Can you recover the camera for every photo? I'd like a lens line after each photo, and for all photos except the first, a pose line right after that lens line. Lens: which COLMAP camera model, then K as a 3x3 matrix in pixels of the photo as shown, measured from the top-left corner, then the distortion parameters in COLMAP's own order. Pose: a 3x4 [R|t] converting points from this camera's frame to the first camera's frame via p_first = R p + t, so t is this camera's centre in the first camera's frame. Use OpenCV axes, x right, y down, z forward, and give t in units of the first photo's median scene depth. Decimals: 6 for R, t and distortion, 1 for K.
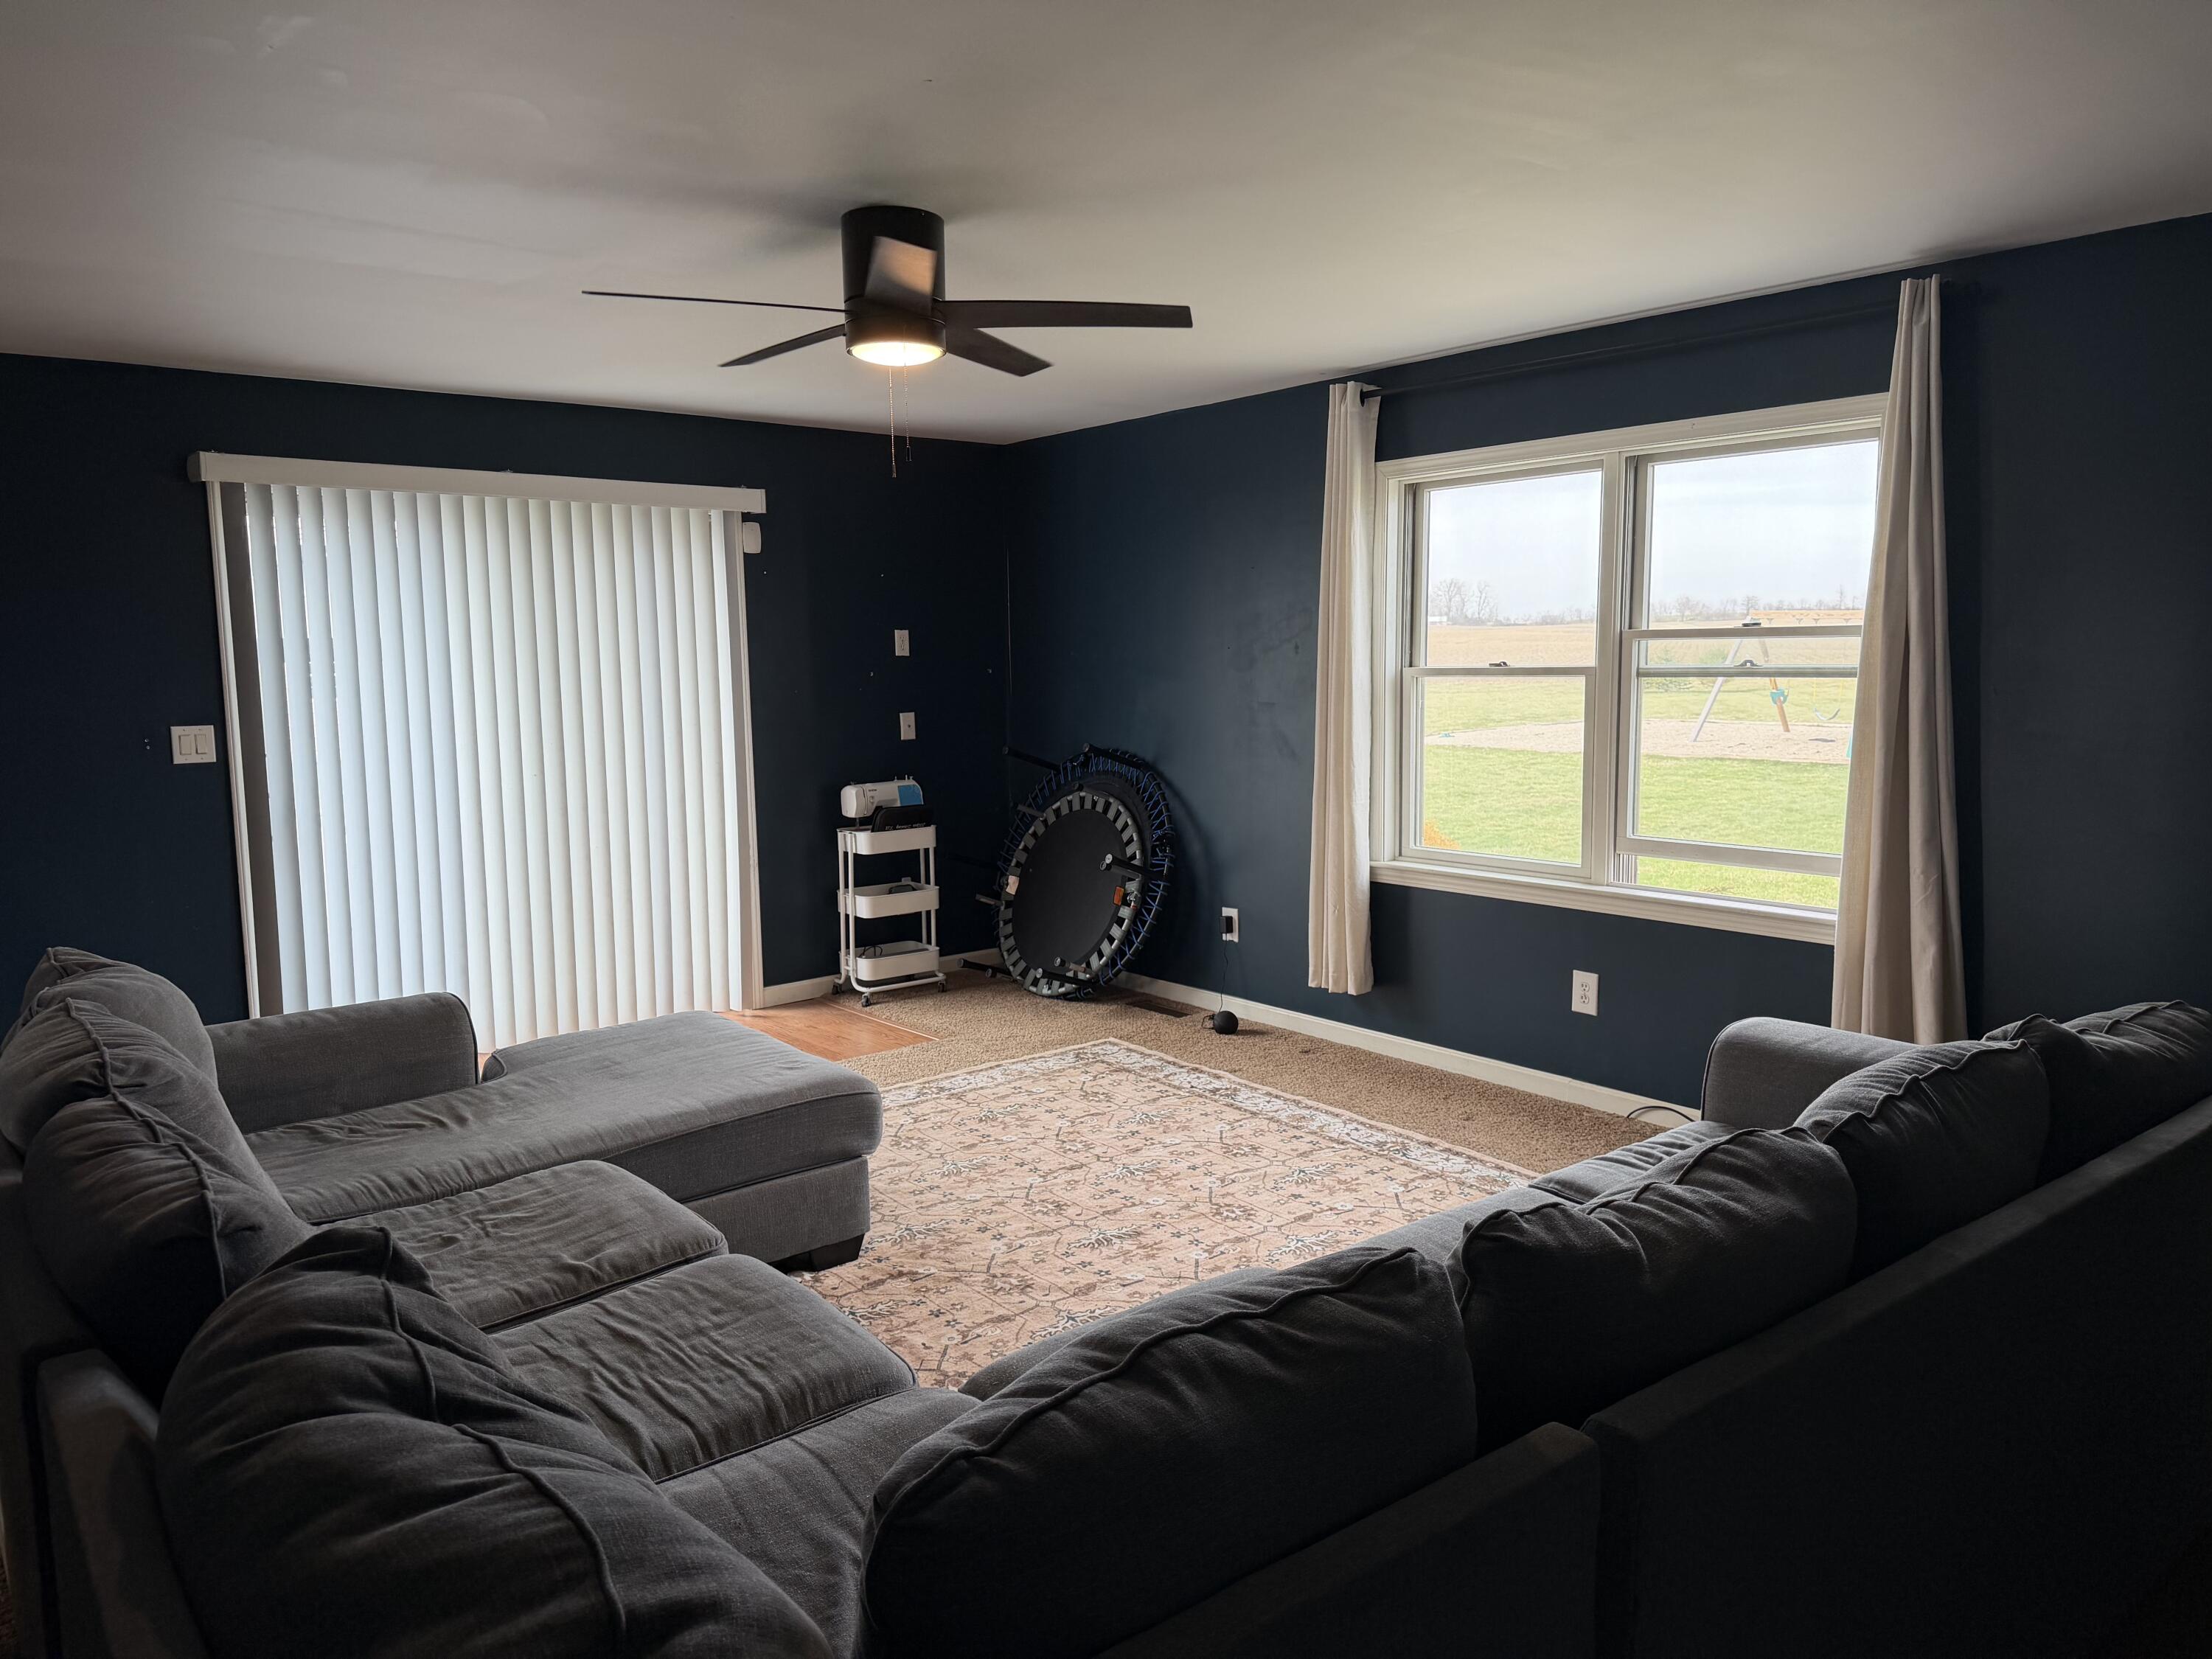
lens RADIAL K [[1512.8, 0, 1106.0], [0, 1512.8, 829.5], [0, 0, 1]] dist [0.133908, -0.000485]
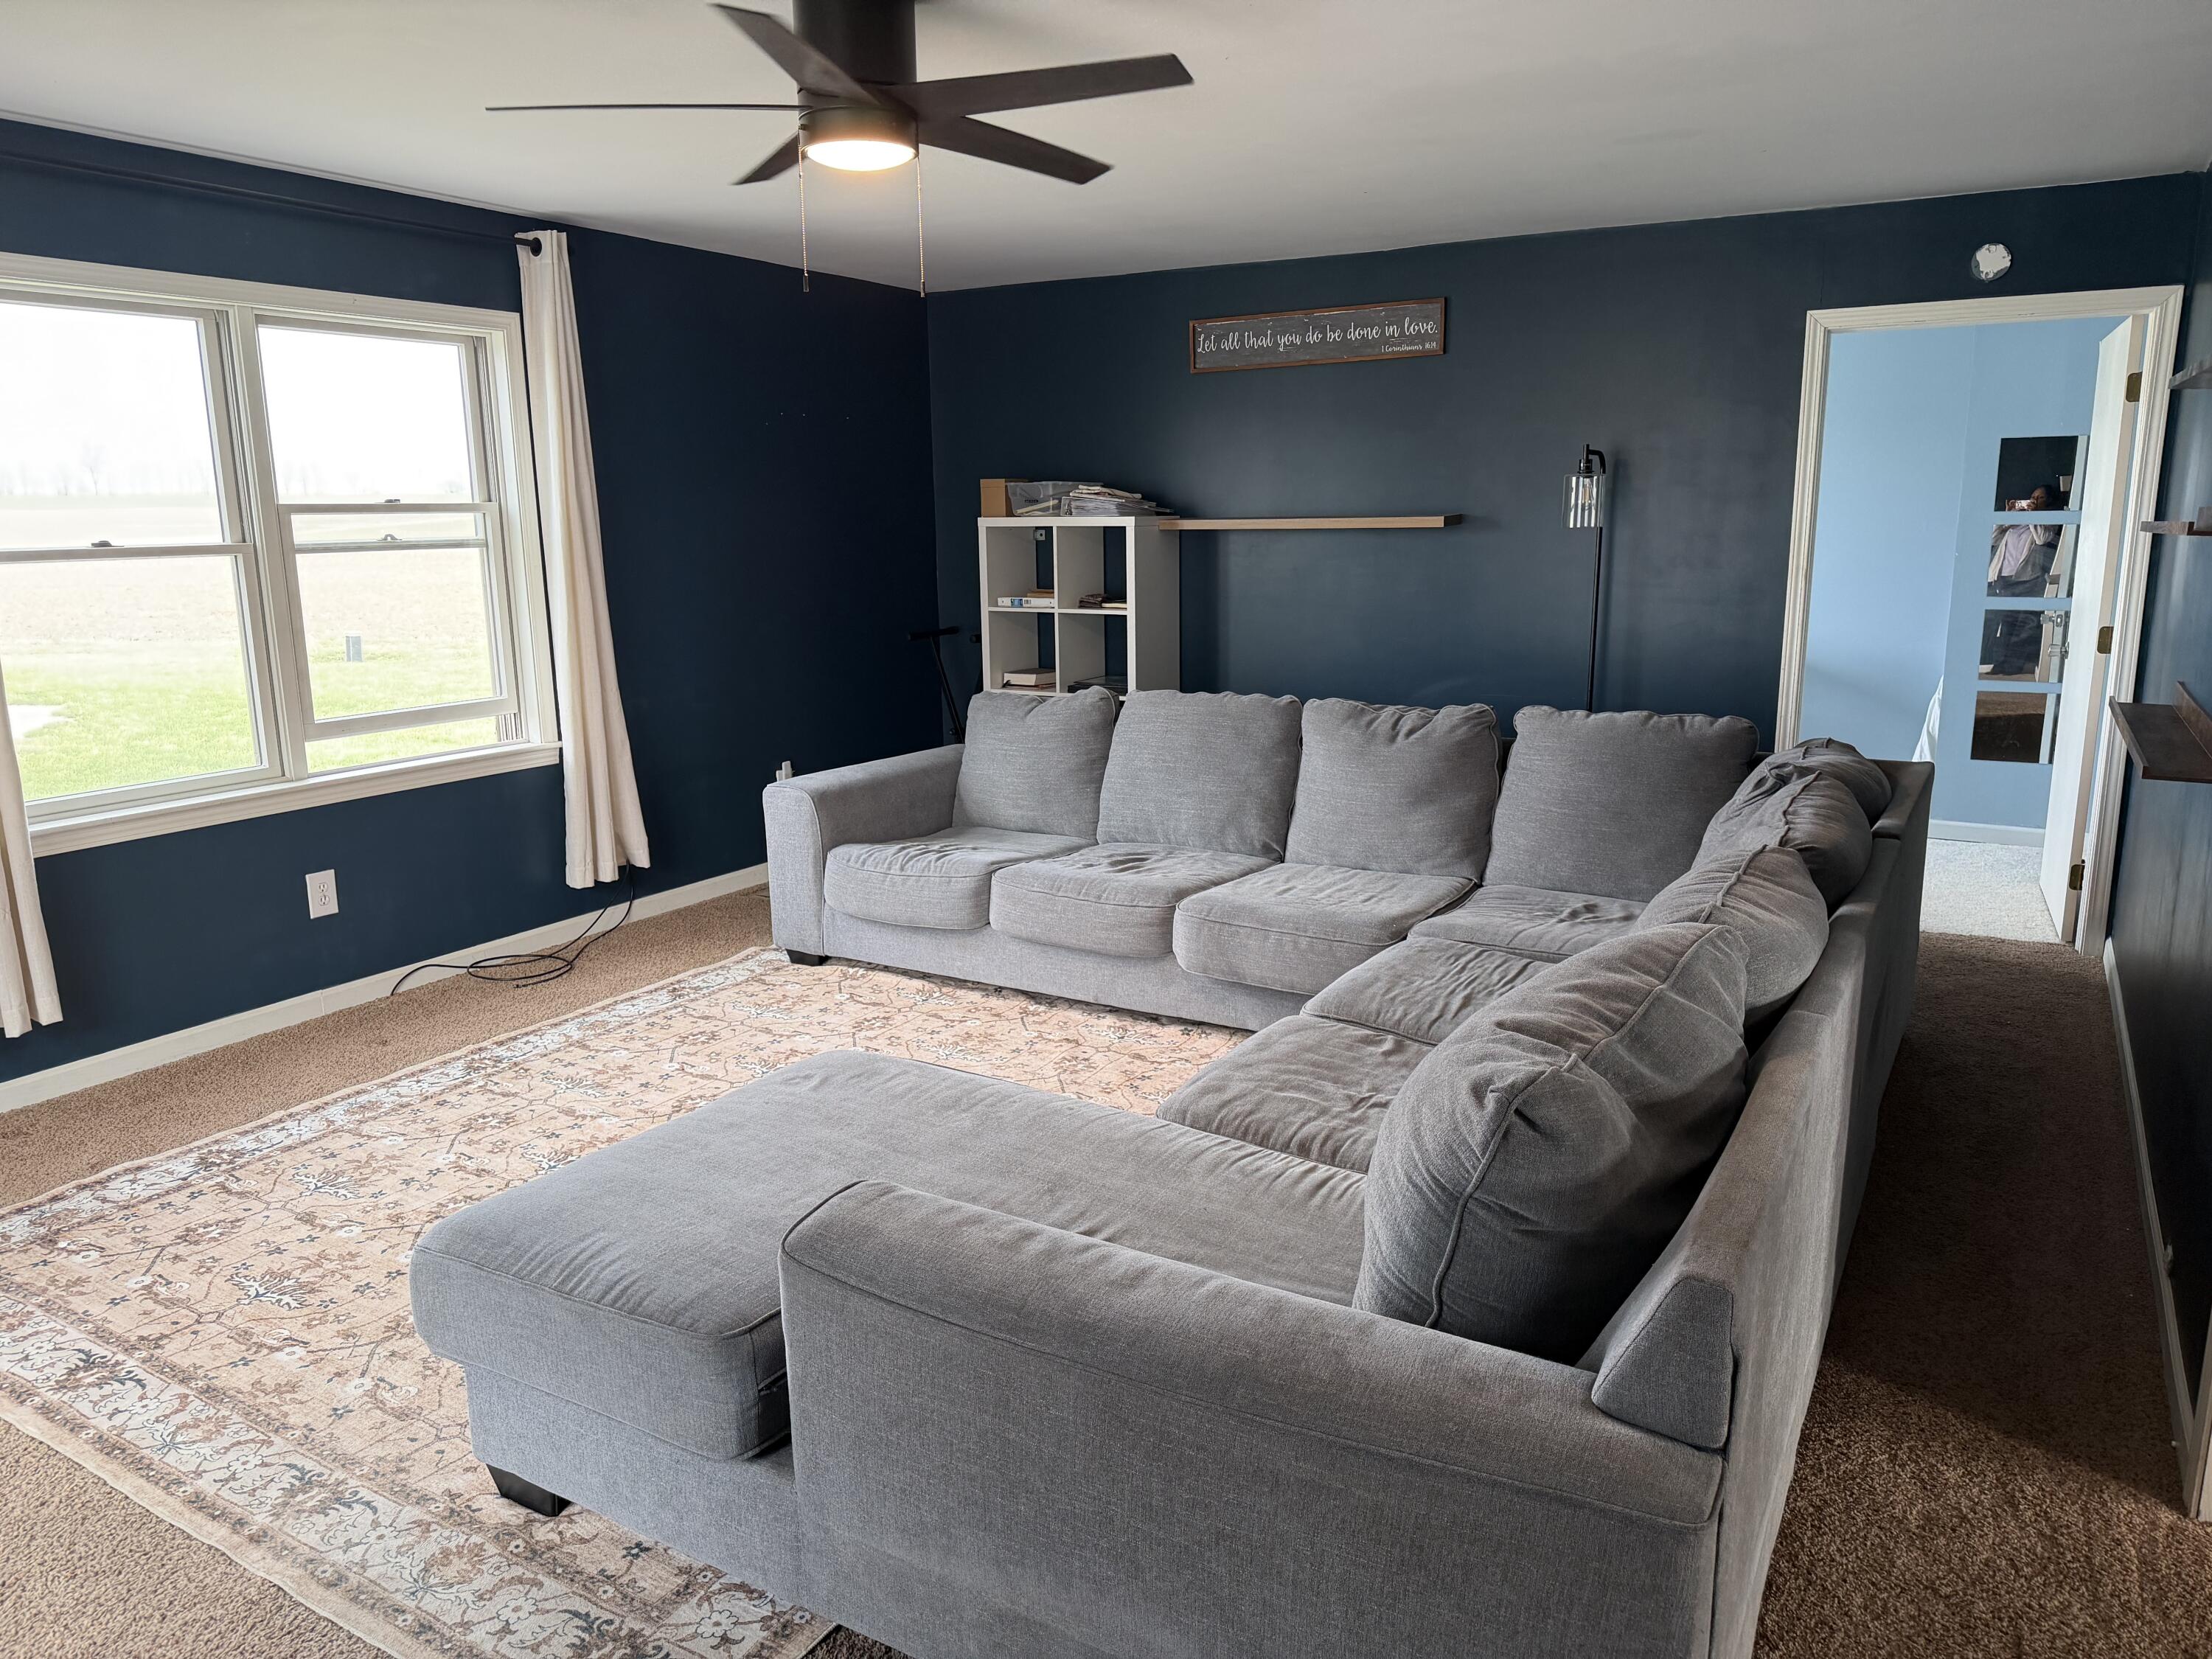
lens RADIAL K [[1560.0, 0, 1106.4], [0, 1560.0, 841.9], [0, 0, 1]] dist [0.000244, -0.006351]
pose [[-0.349665, -0.182955, 0.918837, -0.742634], [0.122173, 0.963468, 0.238335, -0.095107], [-0.928875, 0.195594, -0.314539, 0.867382]]
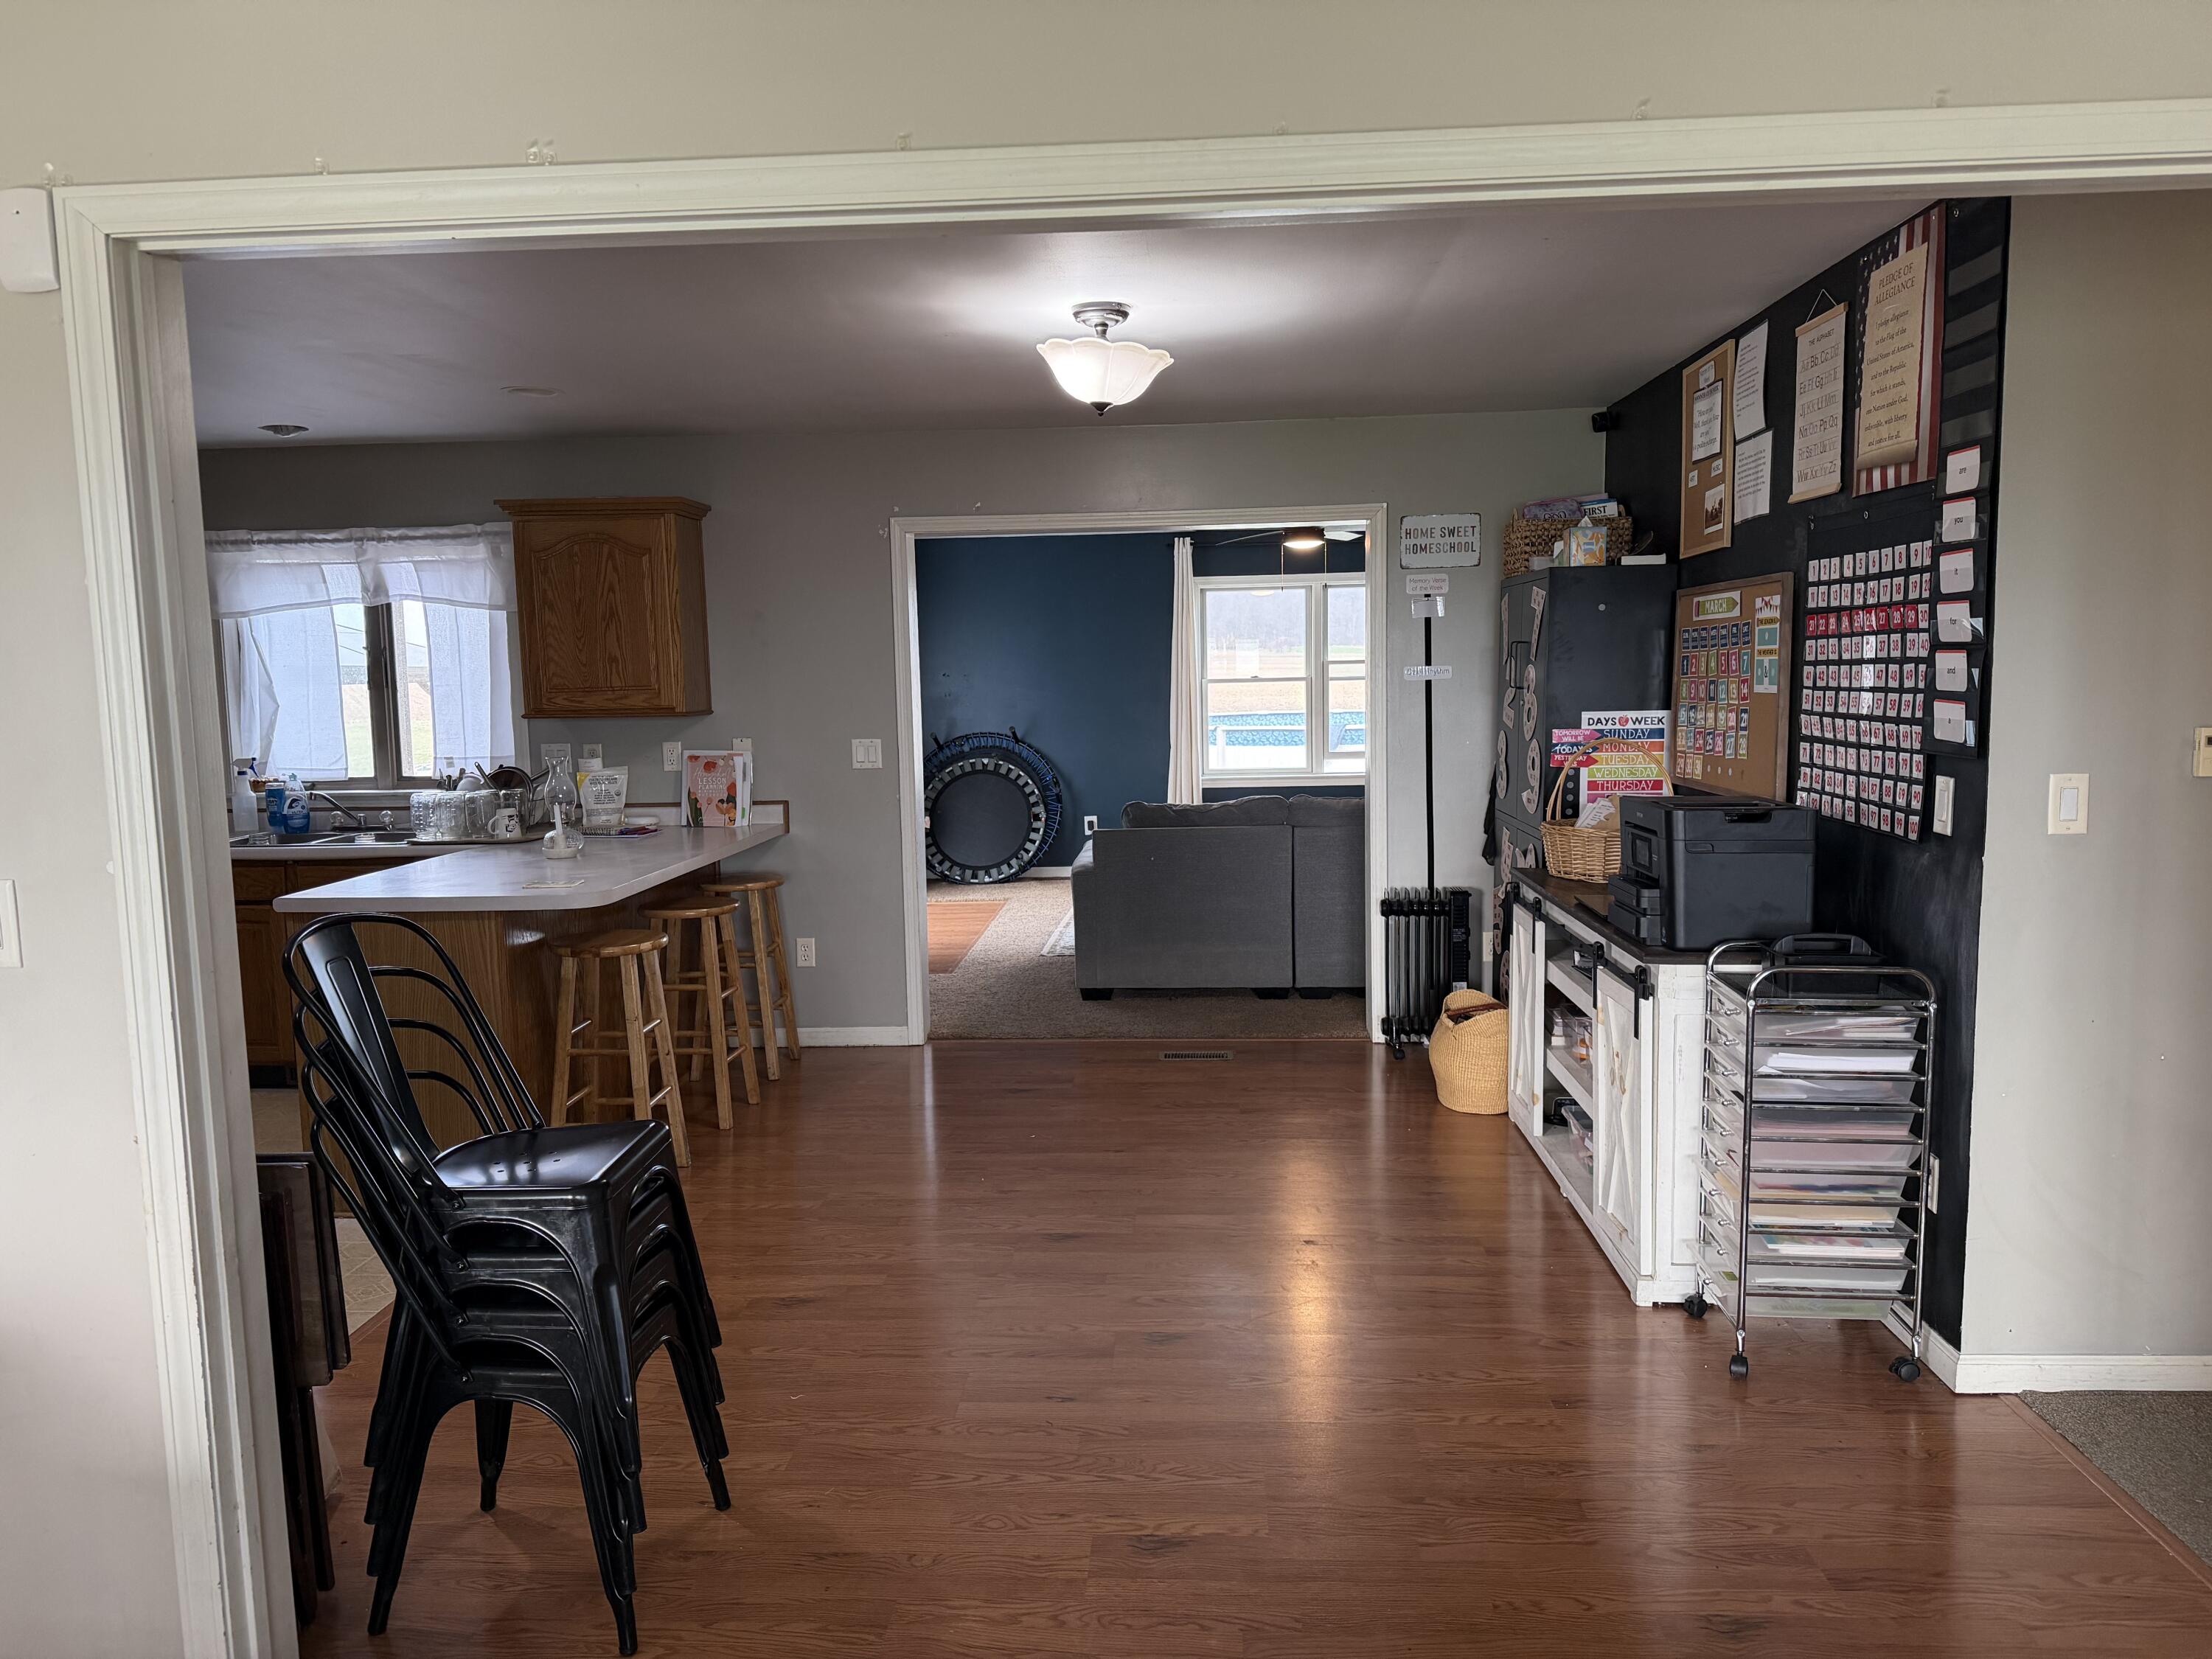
lens RADIAL K [[1512.6, 0, 1096.2], [0, 1512.6, 840.1], [0, 0, 1]] dist [0.113604, -0.147838]
pose [[0.688415, -0.079655, 0.720930, -1.518438], [0.092259, 0.995494, 0.021893, 0.052787], [-0.719426, 0.051441, 0.692662, -0.290055]]
